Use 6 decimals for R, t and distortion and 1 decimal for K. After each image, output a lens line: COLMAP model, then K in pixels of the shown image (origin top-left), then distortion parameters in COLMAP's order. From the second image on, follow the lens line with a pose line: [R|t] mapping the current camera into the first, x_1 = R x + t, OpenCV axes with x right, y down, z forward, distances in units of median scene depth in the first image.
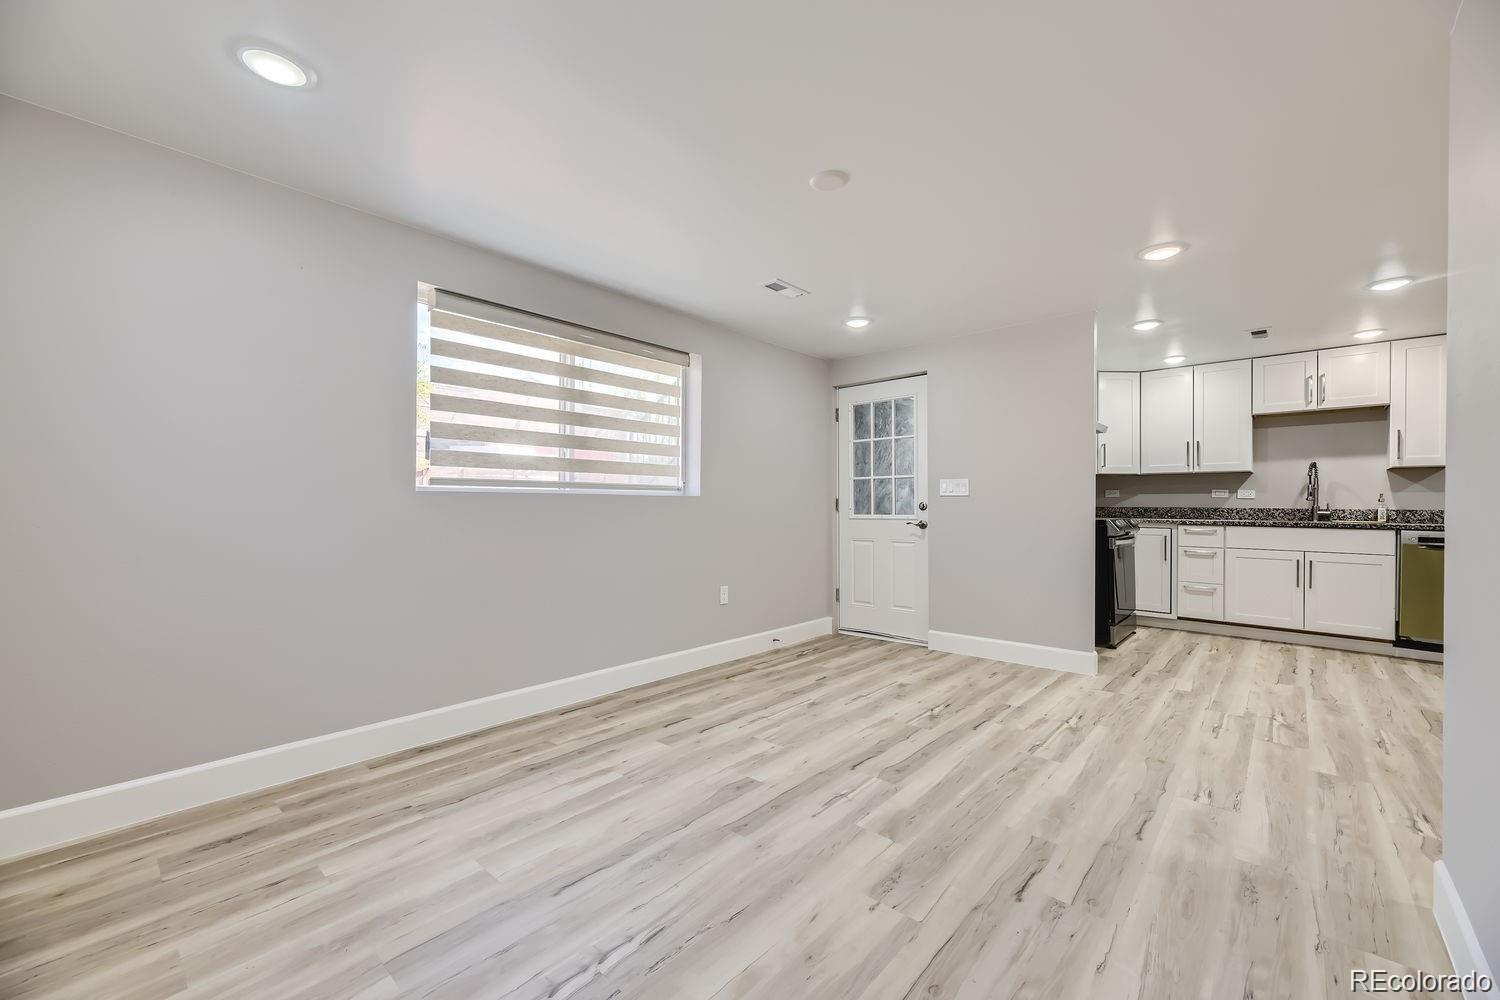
lens RADIAL K [[615.4, 0, 742.0], [0, 615.4, 502.3], [0, 0, 1]] dist [0.003151, 0.000170]
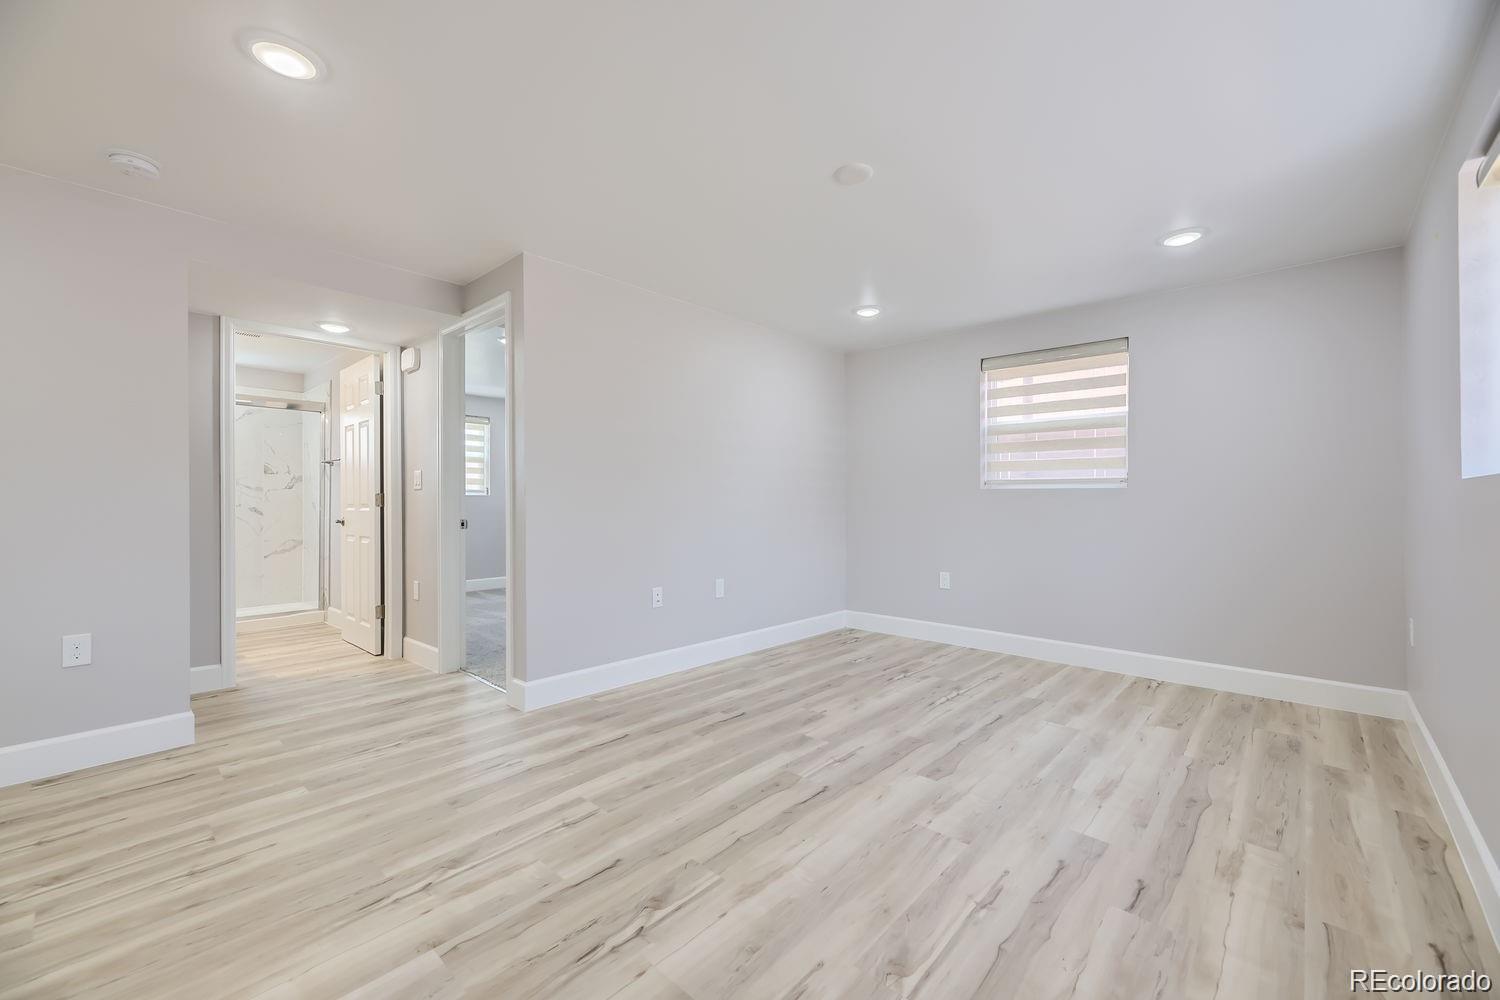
lens RADIAL K [[615.4, 0, 749.4], [0, 615.4, 500.0], [0, 0, 1]] dist [0.003151, 0.000170]
pose [[-0.999993, -0.003630, 0.001255, 0.302802], [-0.003636, 0.999984, -0.004318, 0.015097], [-0.001239, -0.004323, -0.999990, 1.974366]]
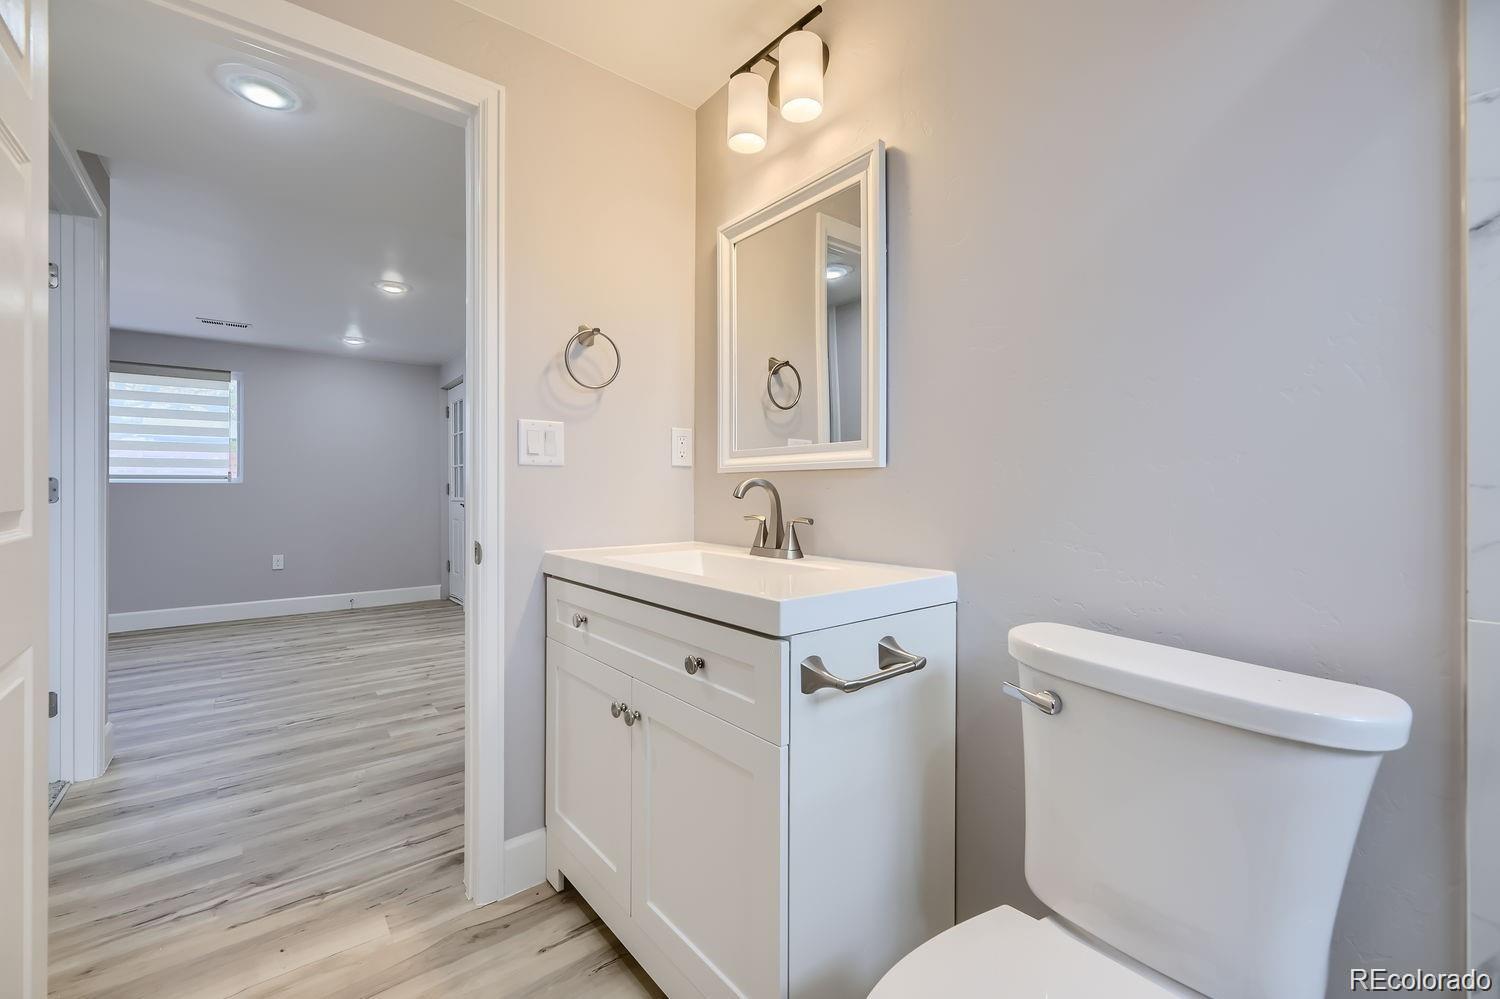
lens RADIAL K [[615.4, 0, 744.9], [0, 615.4, 488.5], [0, 0, 1]] dist [0.003151, 0.000170]
pose [[0.988702, -0.004943, -0.149811, 1.973325], [0.004970, 0.999988, -0.000193, 0.011669], [0.149810, -0.000554, 0.988715, -0.172657]]
